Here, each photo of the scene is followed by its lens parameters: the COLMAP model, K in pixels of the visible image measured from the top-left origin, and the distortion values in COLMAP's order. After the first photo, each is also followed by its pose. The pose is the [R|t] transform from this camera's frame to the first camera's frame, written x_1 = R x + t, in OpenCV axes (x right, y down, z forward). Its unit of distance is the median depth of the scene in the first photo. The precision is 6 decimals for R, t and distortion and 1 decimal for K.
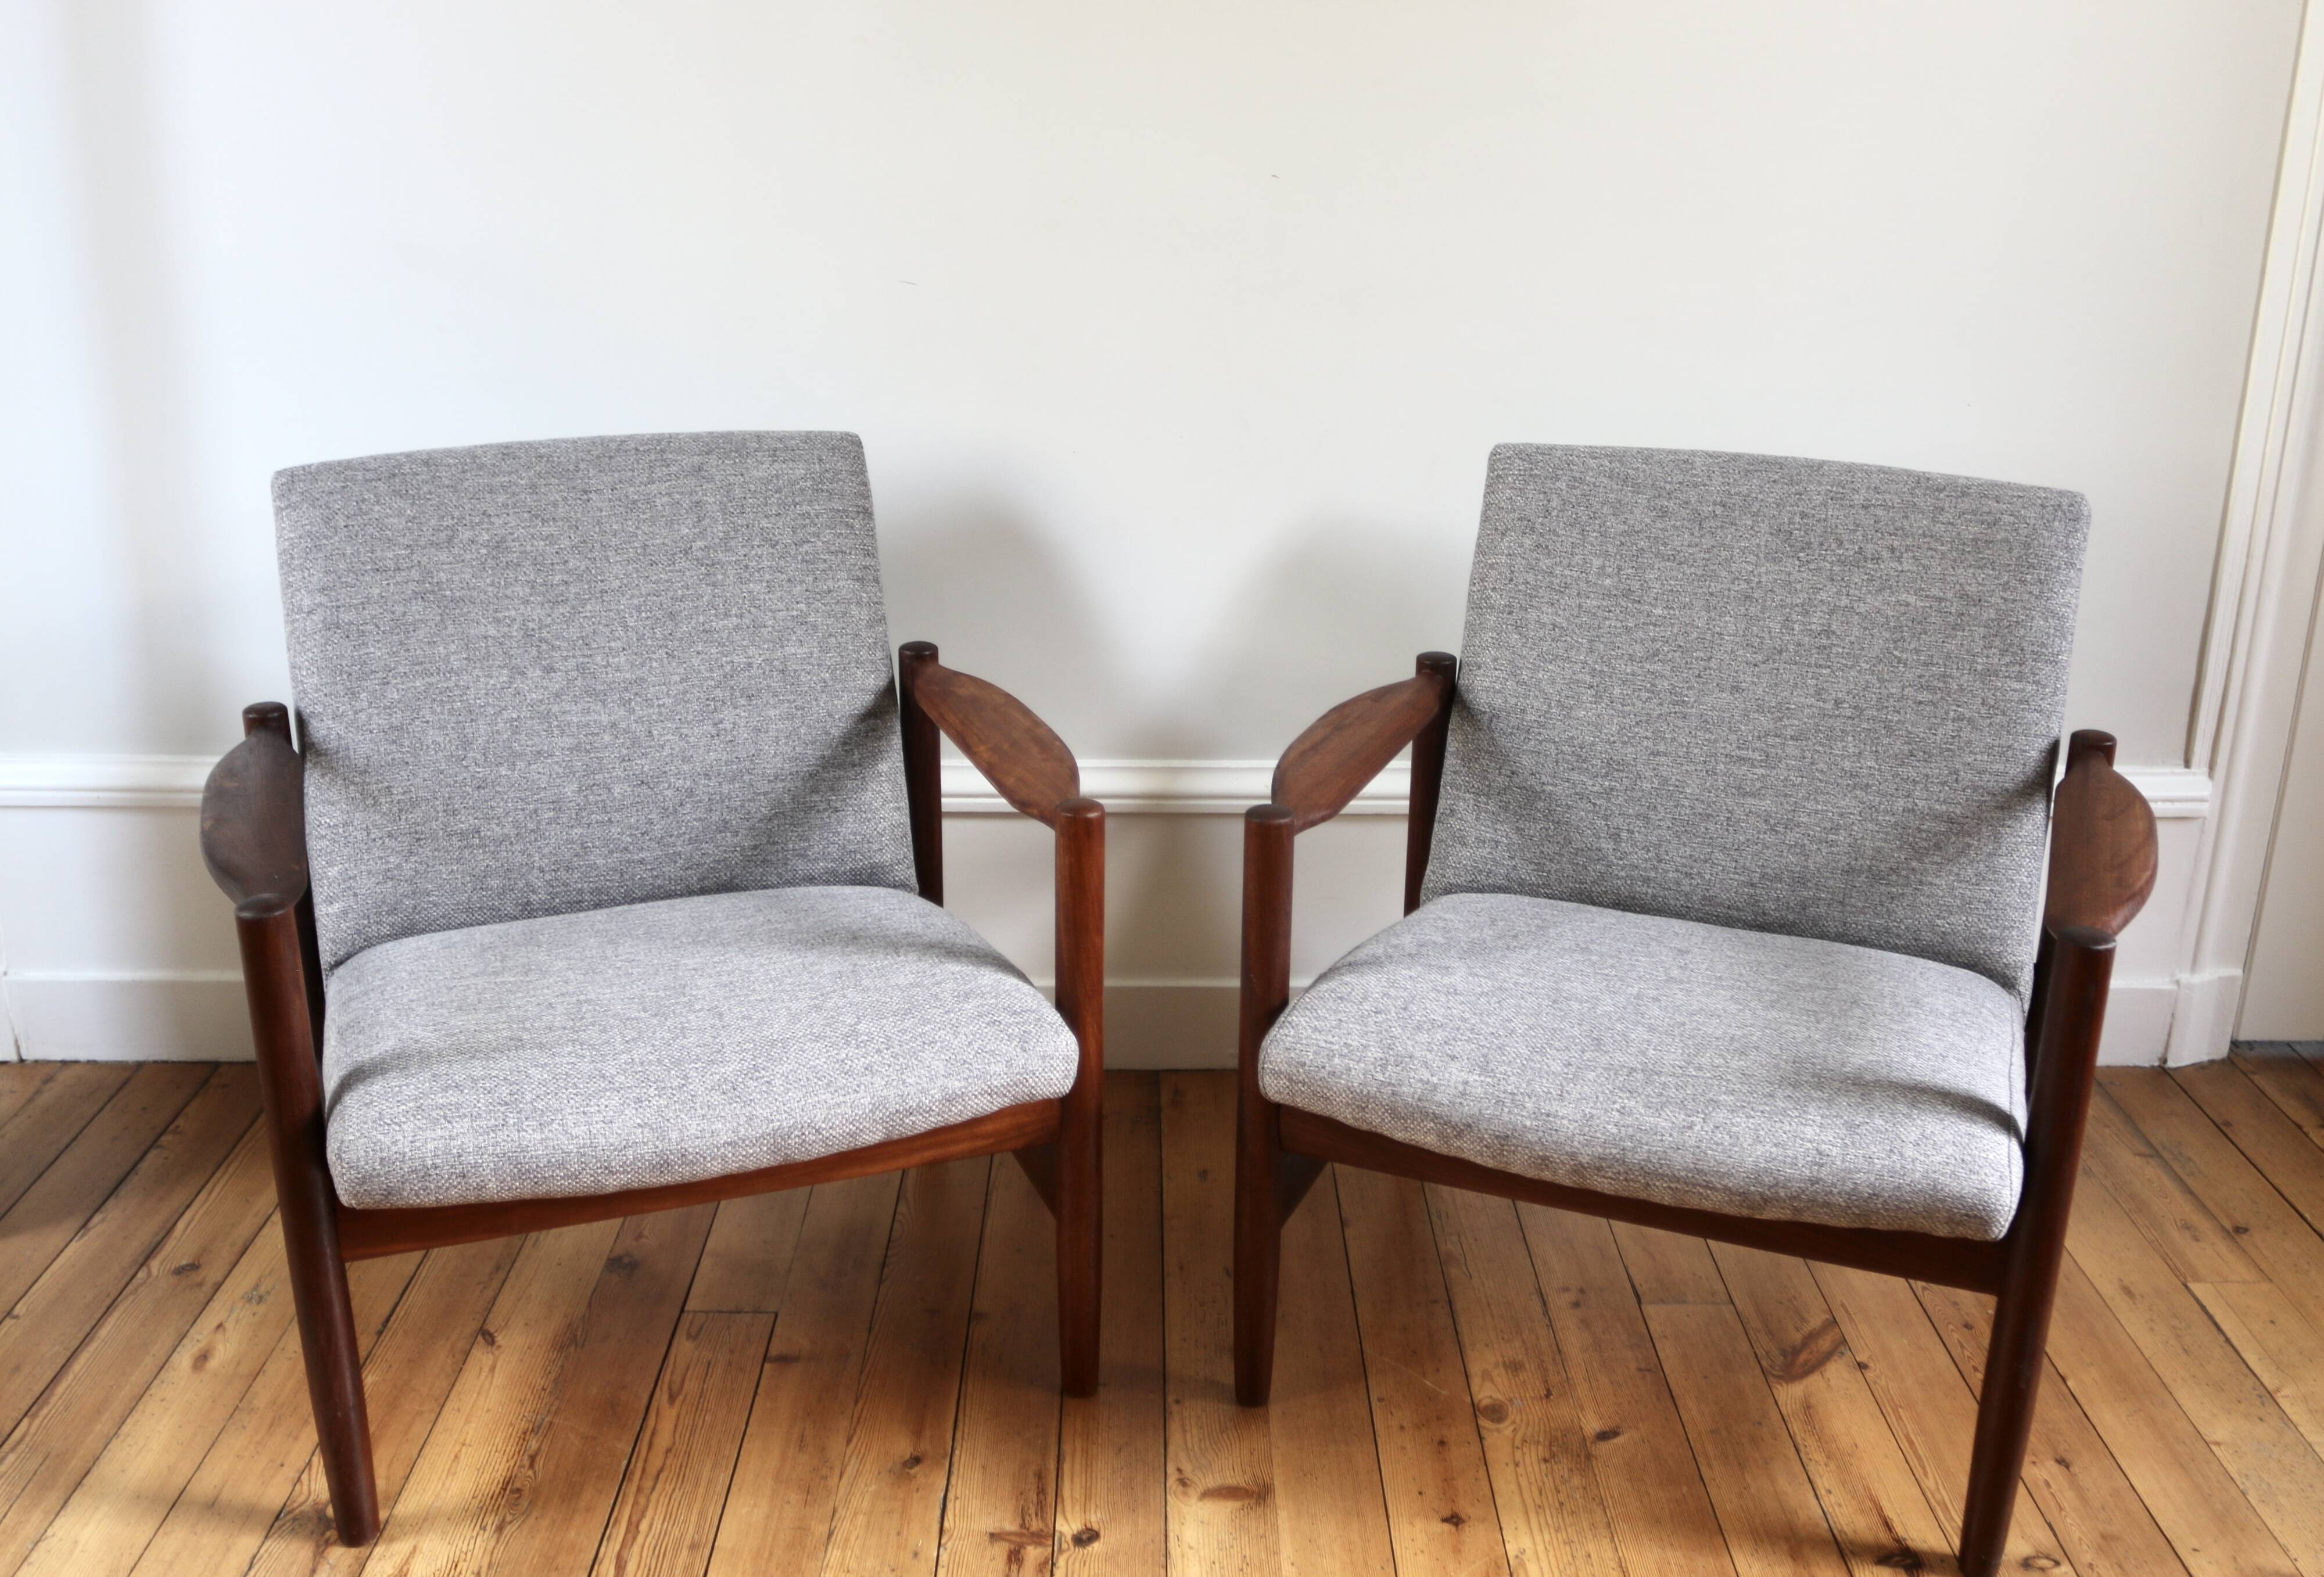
lens RADIAL K [[2234.8, 0, 1153.1], [0, 2234.8, 784.5], [0, 0, 1]] dist [-0.072063, 0.044768]
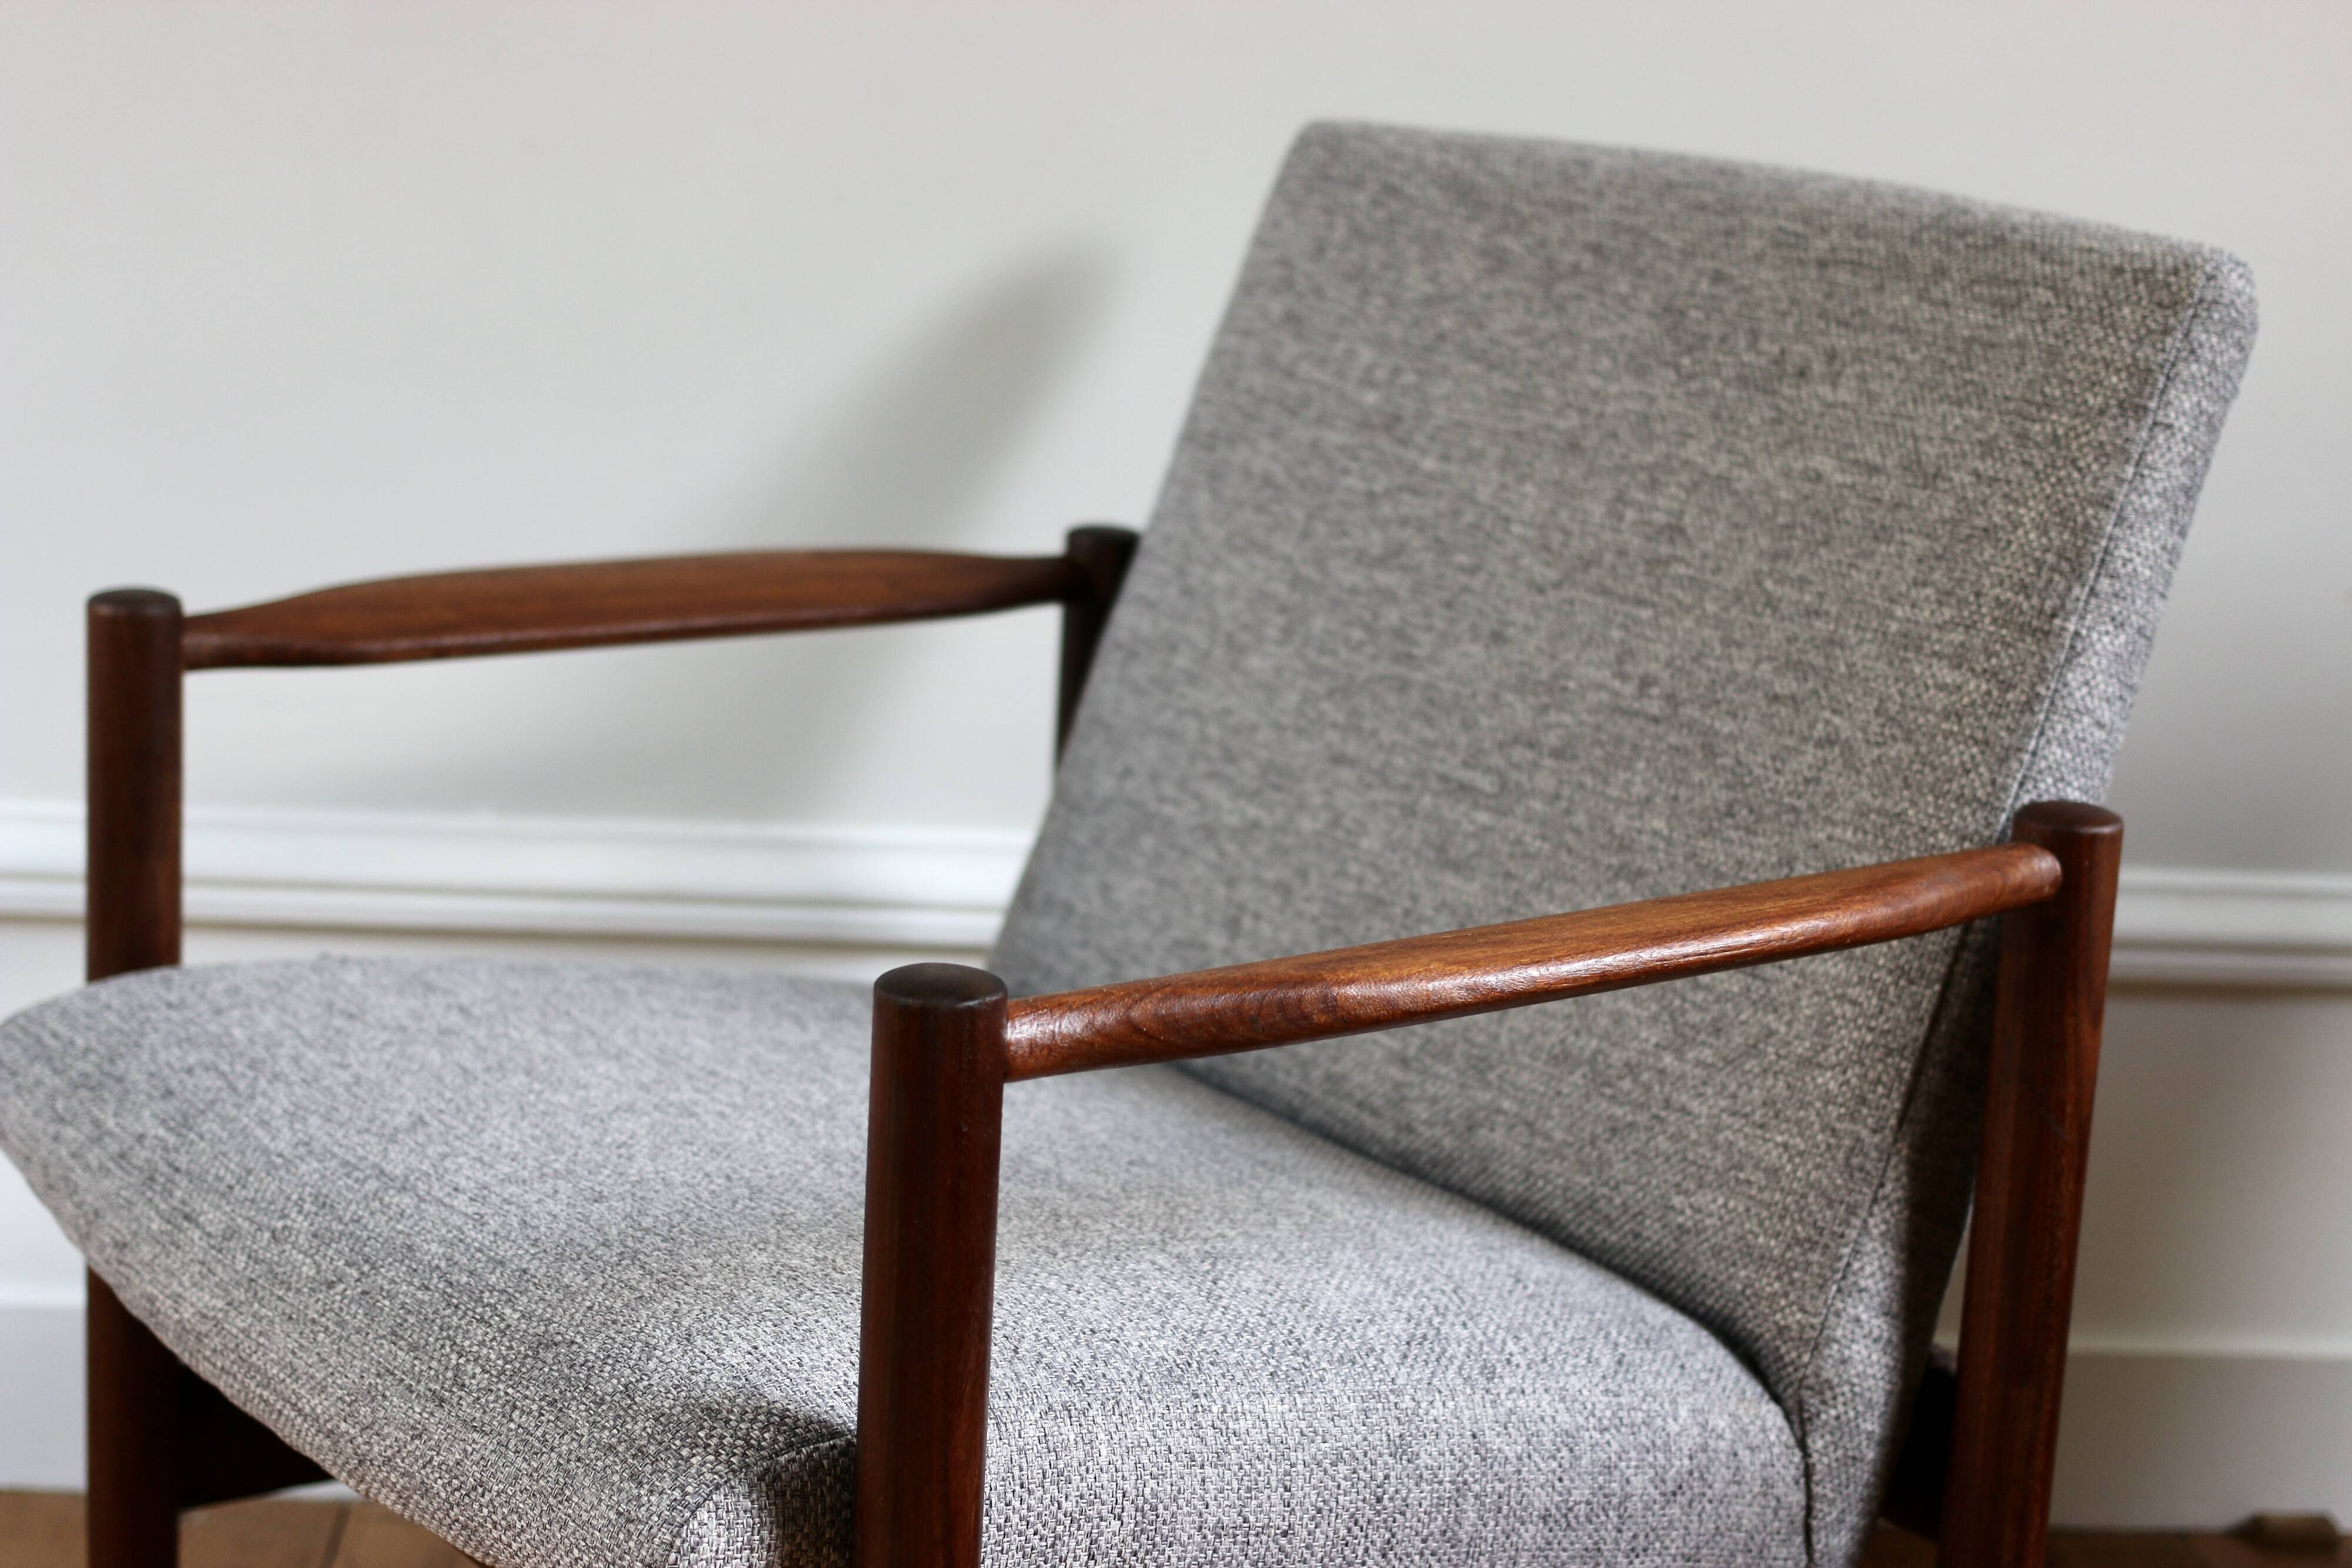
lens RADIAL K [[4152.2, 0, 1167.4], [0, 4152.2, 830.5], [0, 0, 1]] dist [-0.111738, 0.271005]
pose [[0.851286, 0.160483, -0.499557, 0.637587], [-0.217731, 0.974282, -0.058042, 0.058702], [0.477395, 0.158179, 0.864334, 0.254300]]
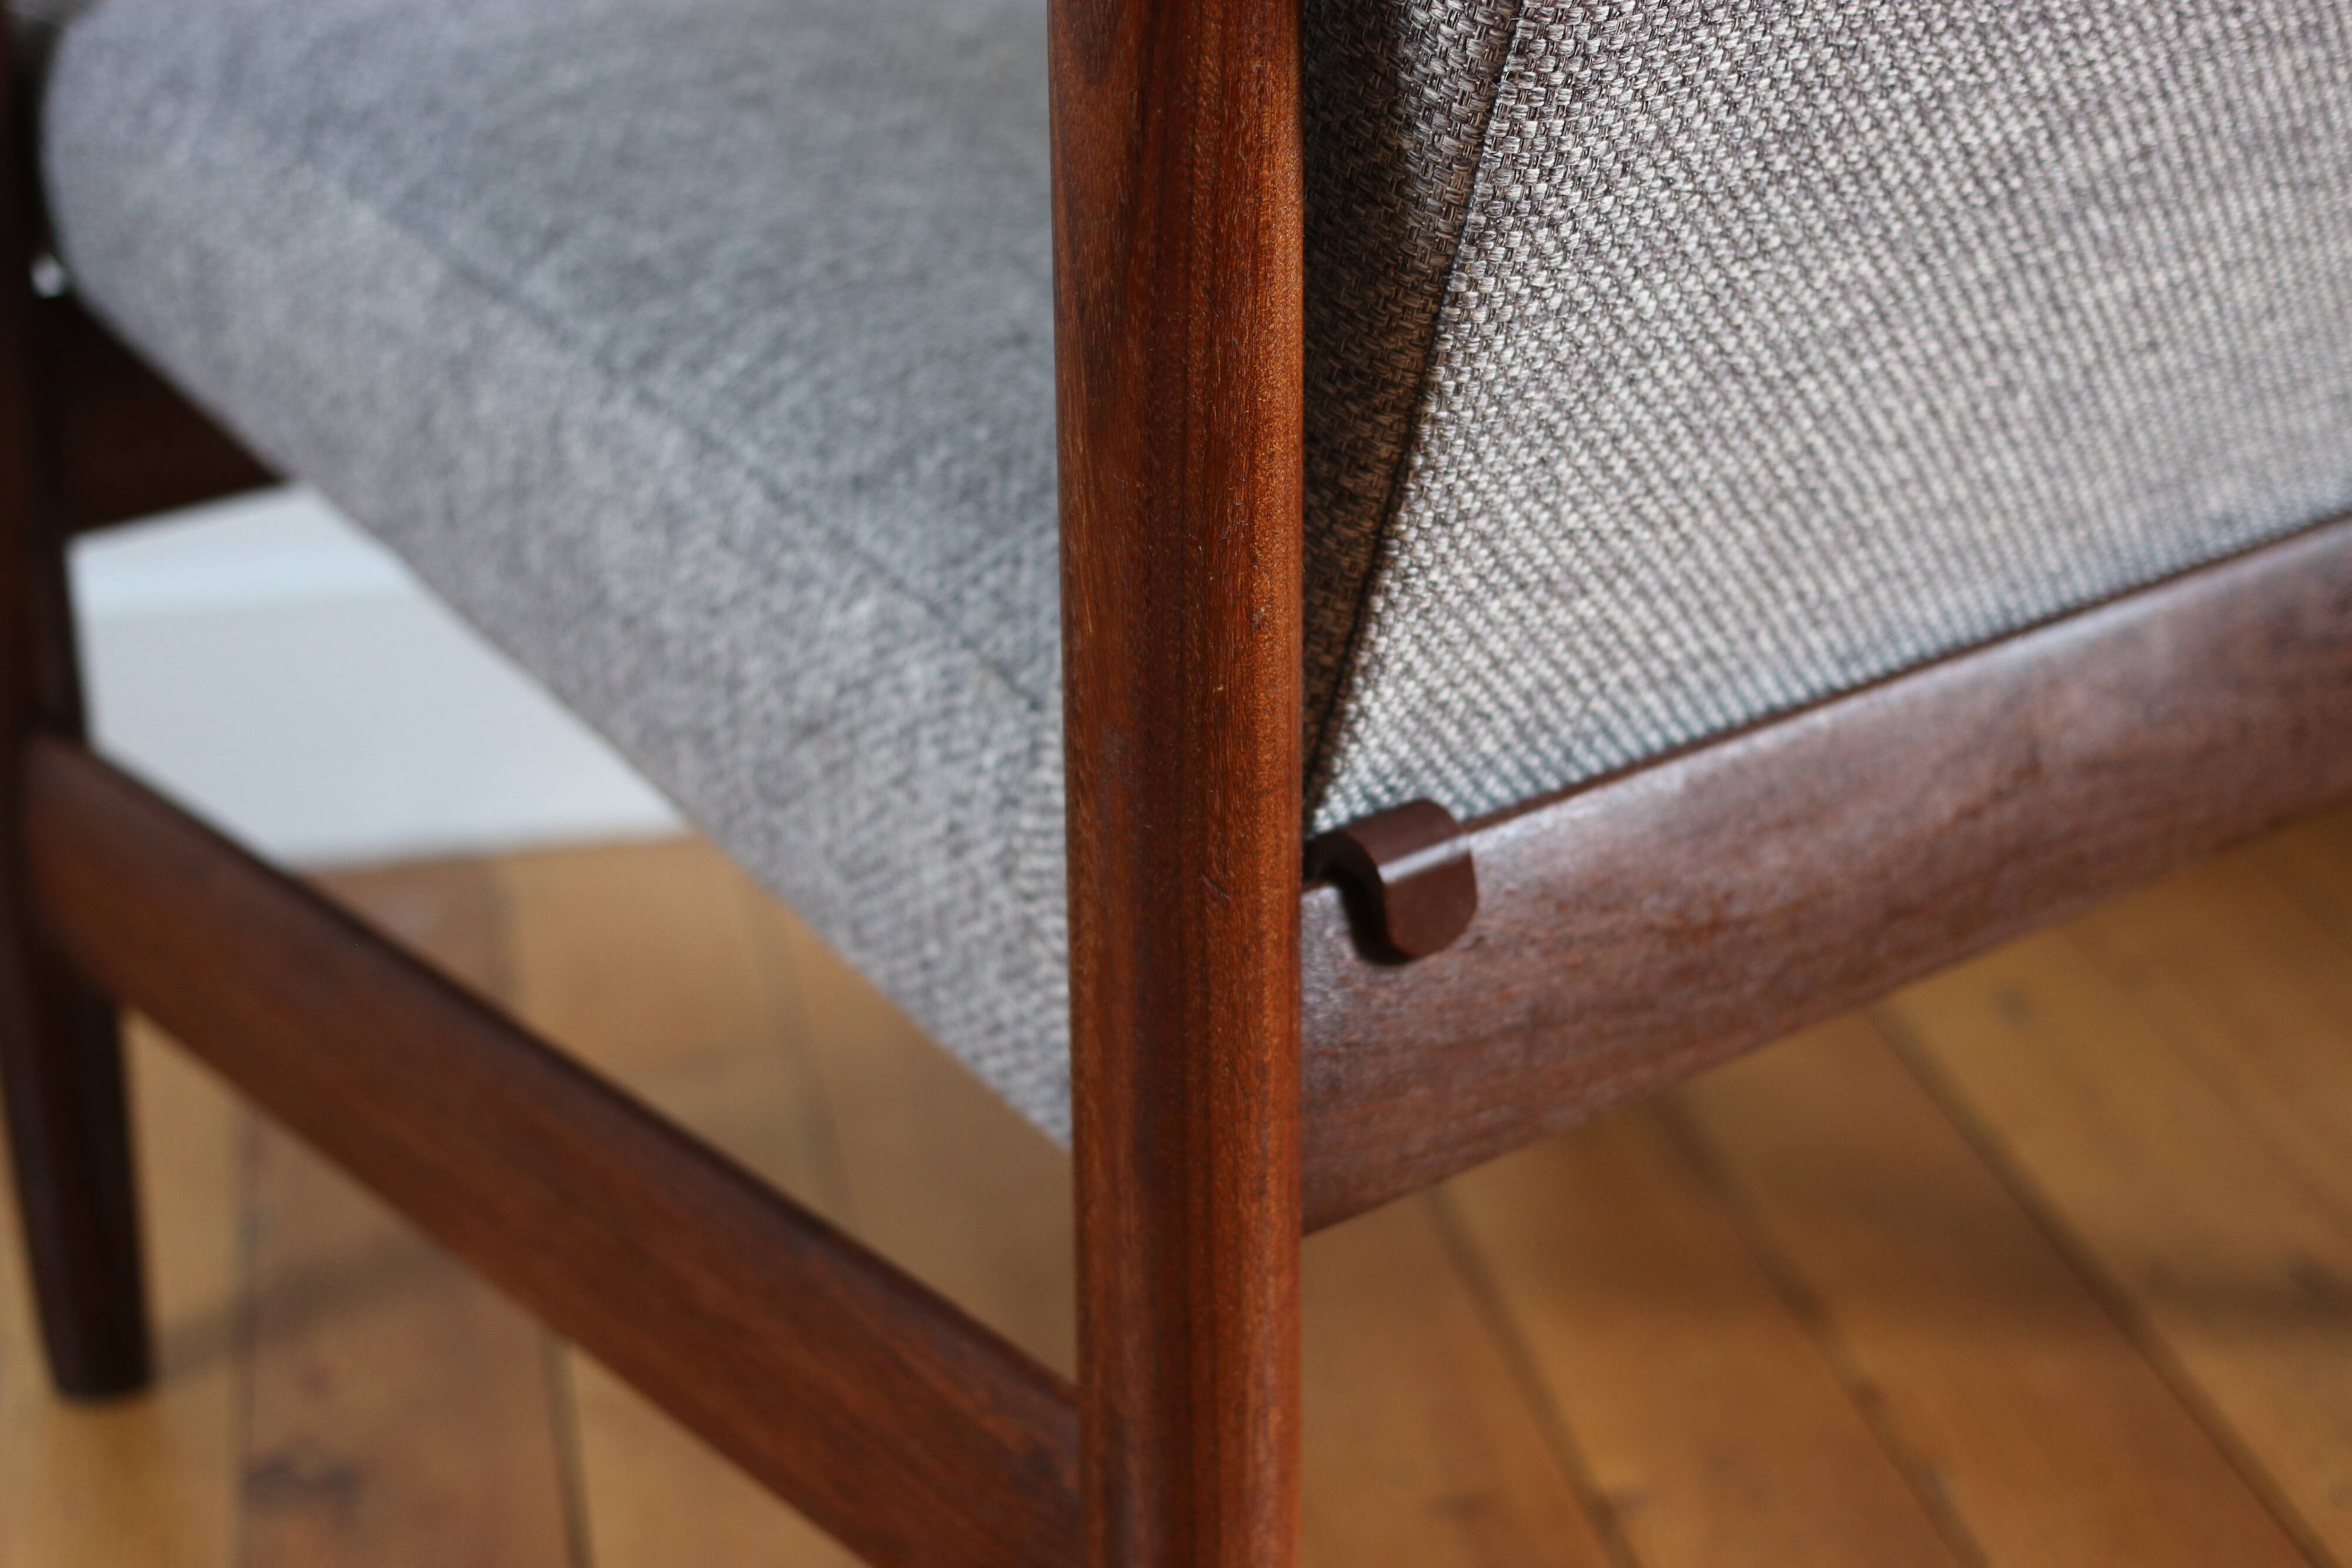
lens RADIAL K [[4152.2, 0, 1167.4], [0, 4152.2, 830.5], [0, 0, 1]] dist [-0.111738, 0.271005]
pose [[0.981763, -0.090239, 0.167325, -0.219154], [0.078030, 0.993882, 0.078170, 0.105211], [-0.173356, -0.063688, 0.982798, 0.487917]]
